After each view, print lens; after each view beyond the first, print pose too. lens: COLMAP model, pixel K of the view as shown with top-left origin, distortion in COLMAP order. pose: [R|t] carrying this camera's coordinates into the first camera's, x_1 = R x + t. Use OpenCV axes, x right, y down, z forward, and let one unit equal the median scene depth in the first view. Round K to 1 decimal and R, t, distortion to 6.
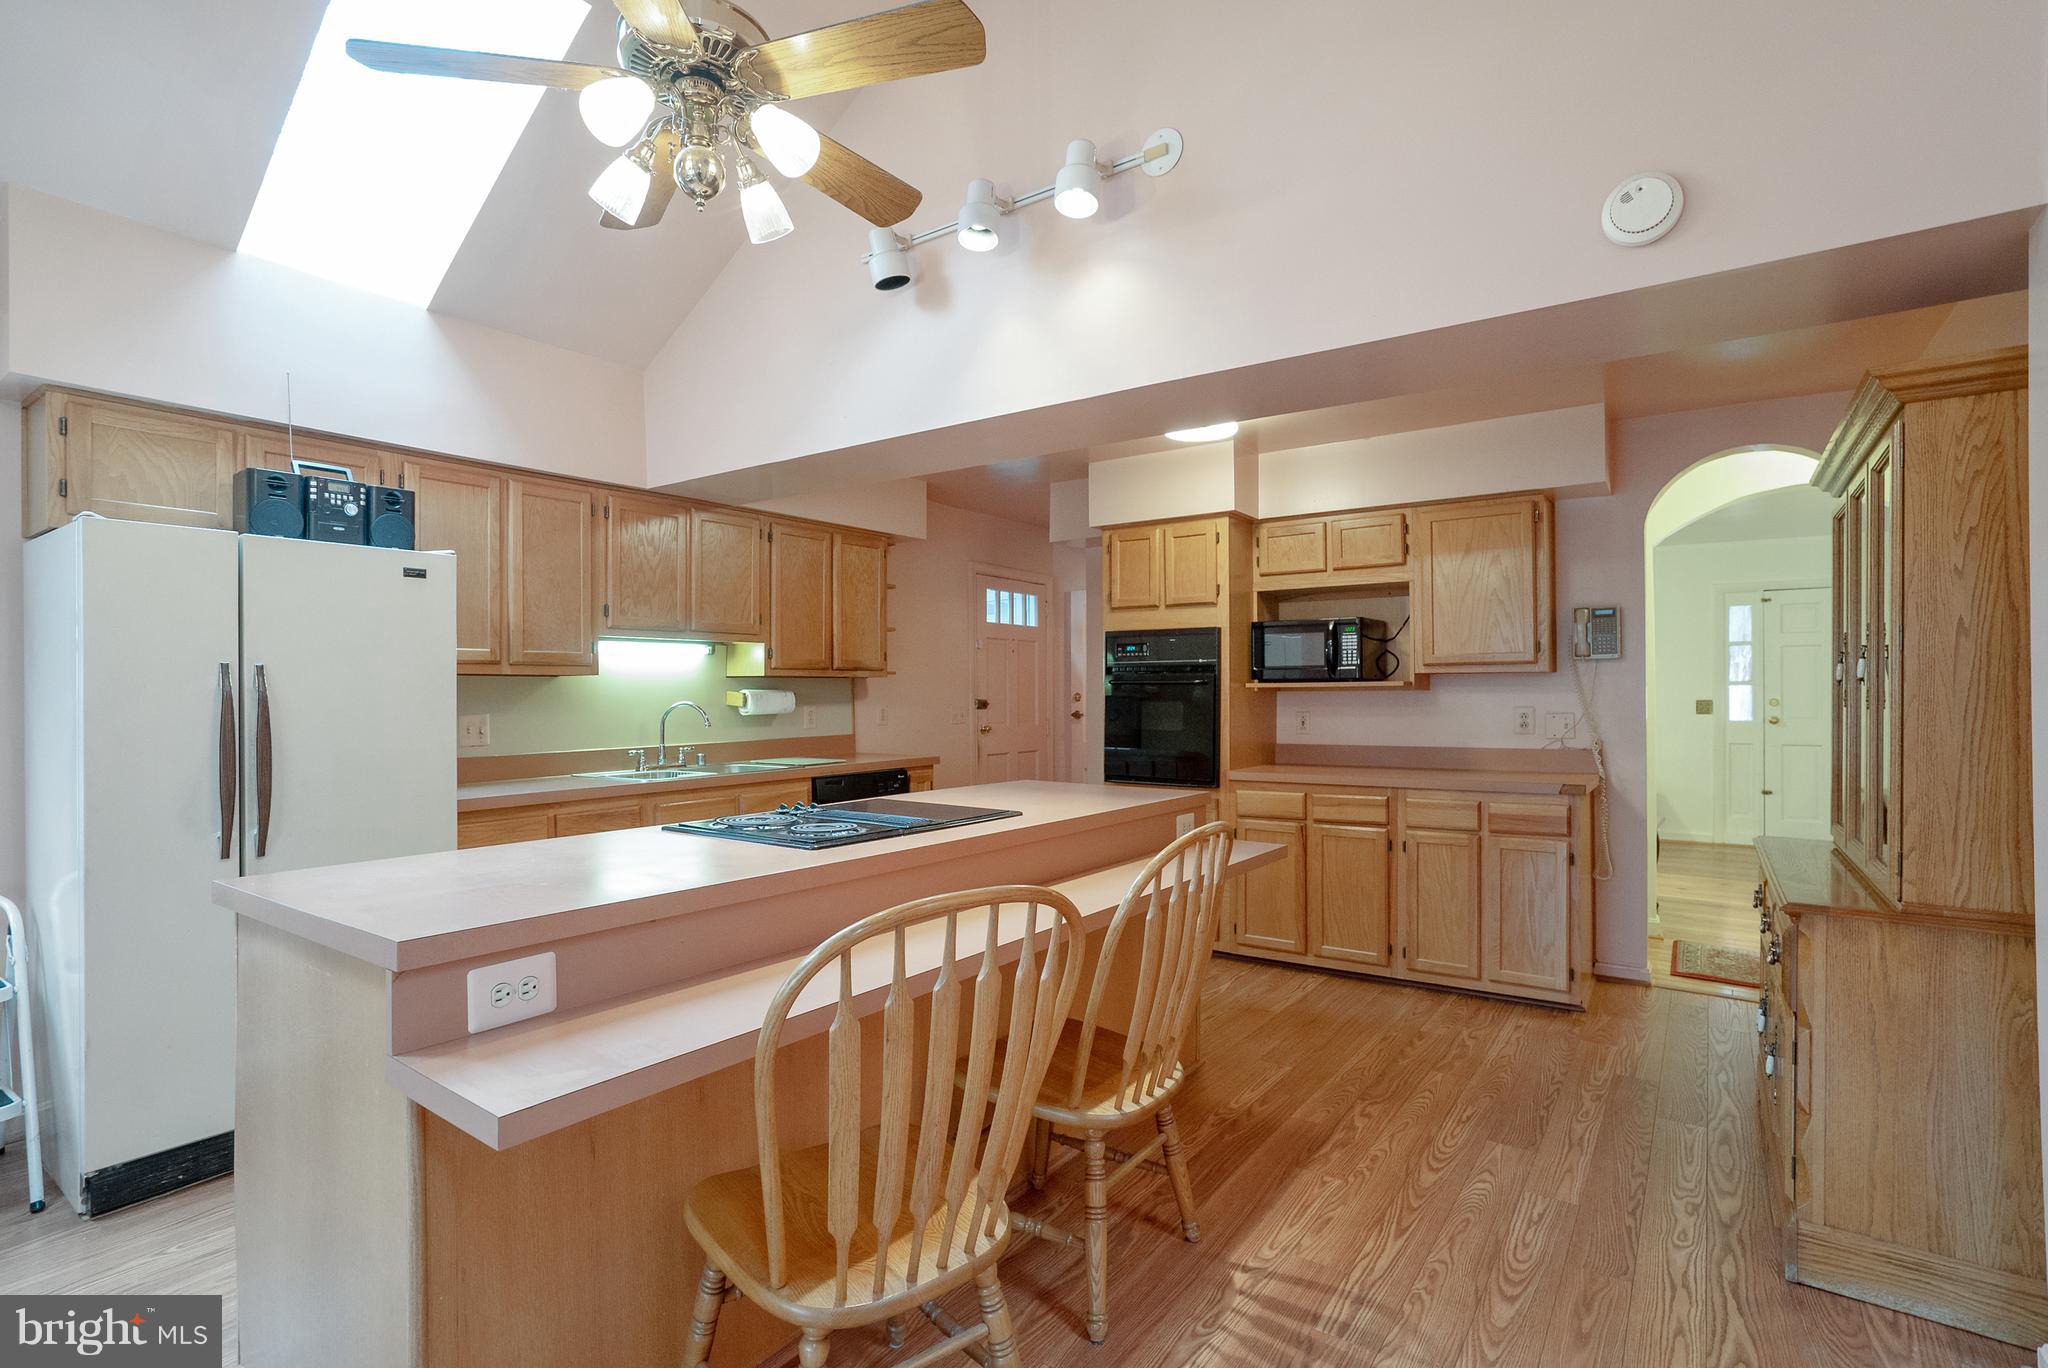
lens RADIAL K [[964.3, 0, 1023.1], [0, 964.3, 686.3], [0, 0, 1]] dist [-0.019149, 0.005079]
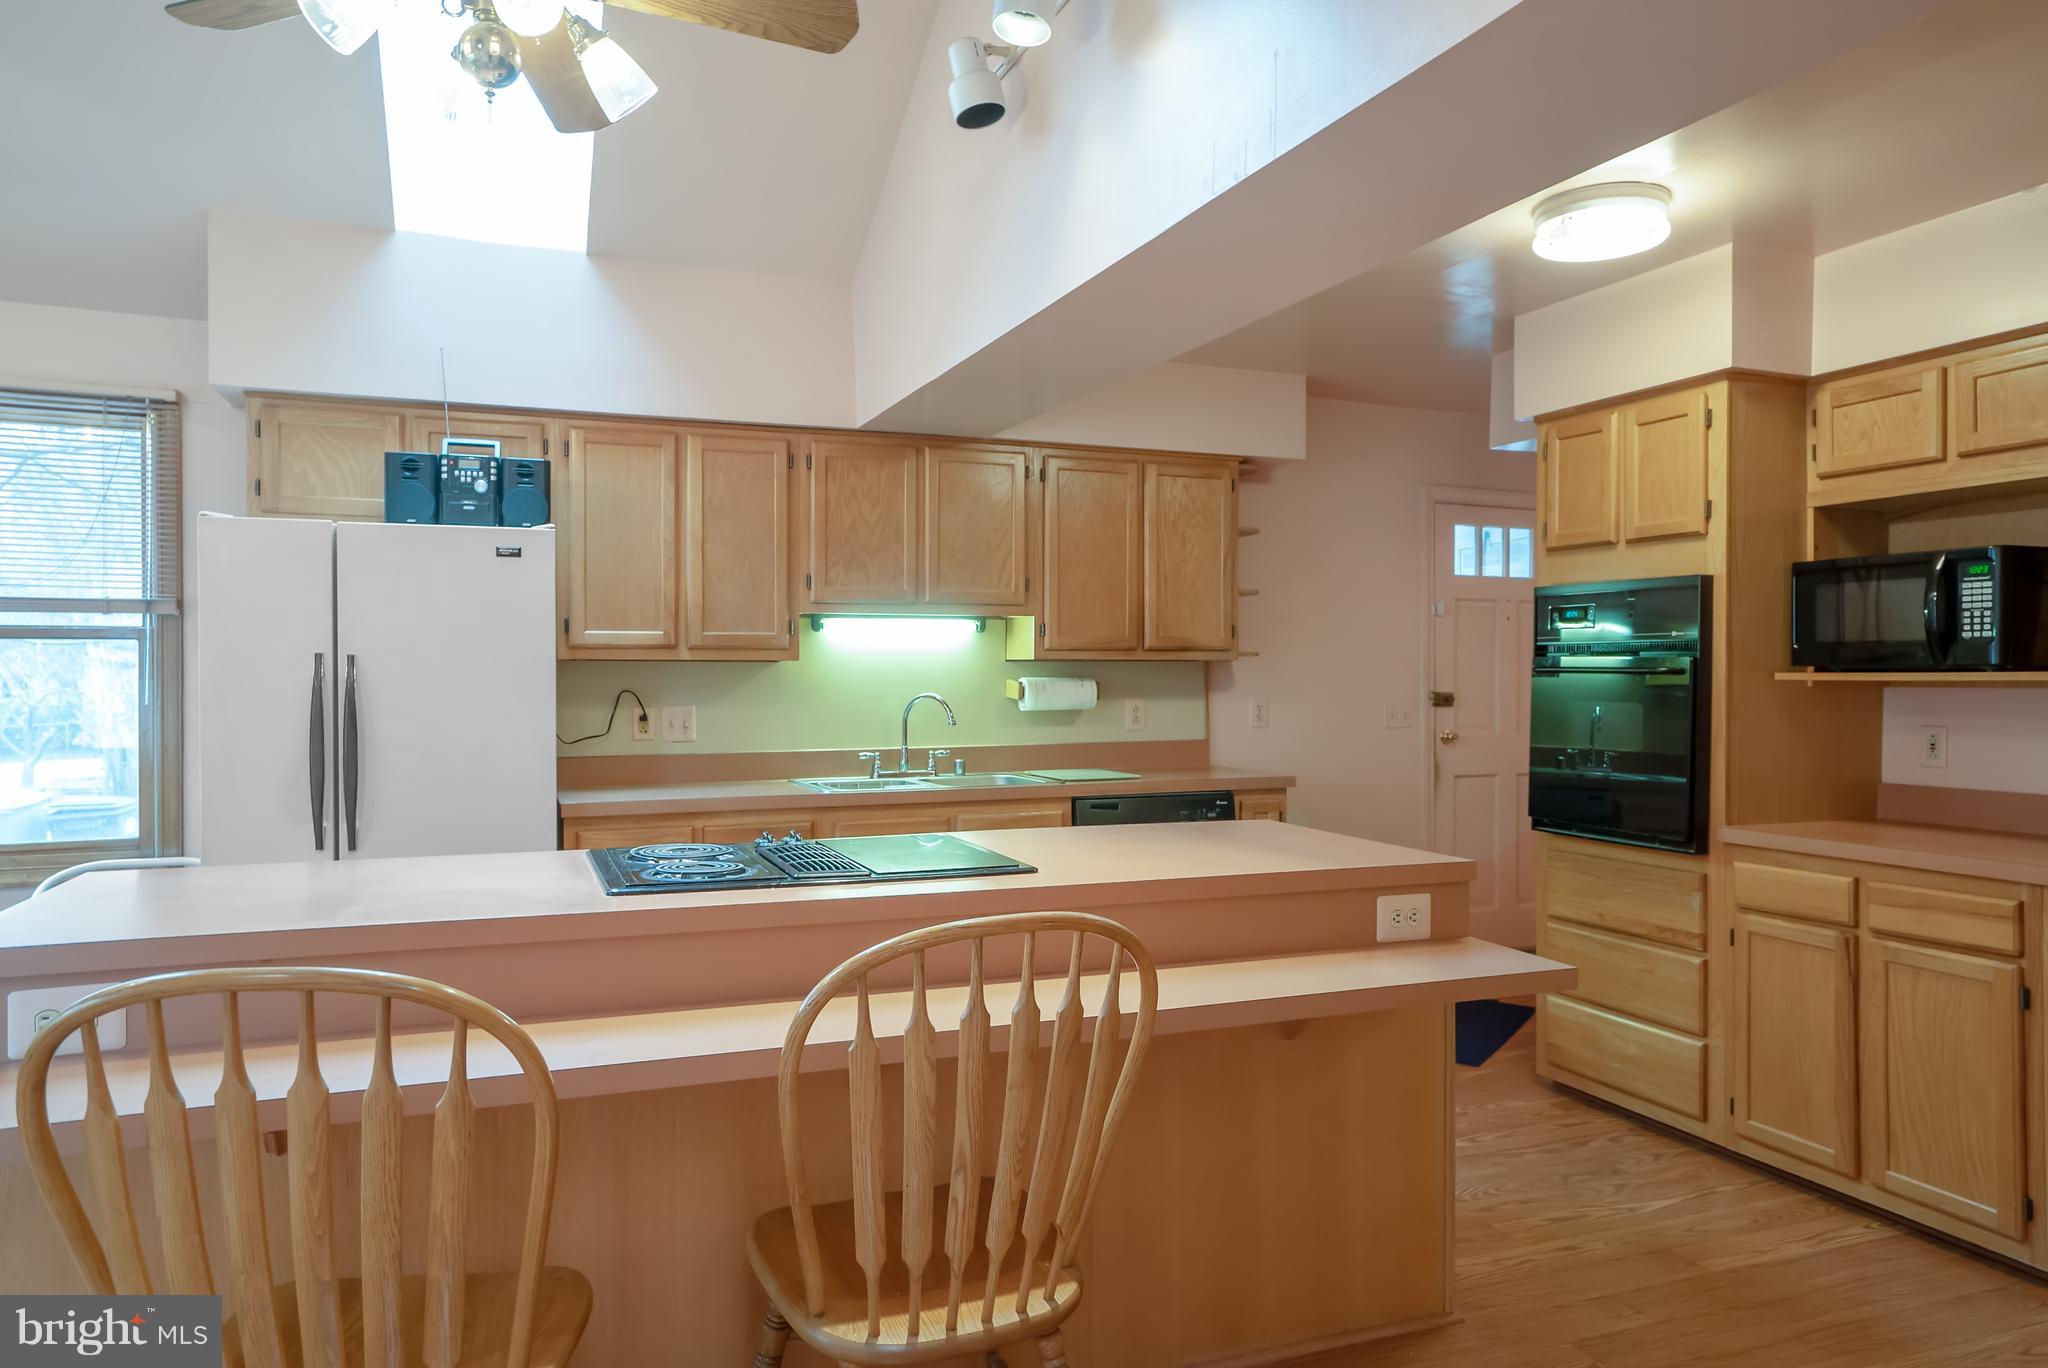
lens RADIAL K [[1308.4, 0, 1020.8], [0, 1308.4, 674.9], [0, 0, 1]] dist [-0.001246, 0.016358]
pose [[0.846412, 0.005929, -0.532496, 0.284139], [-0.001691, 0.999963, 0.008446, -0.008100], [0.532527, -0.006248, 0.846390, 0.130666]]
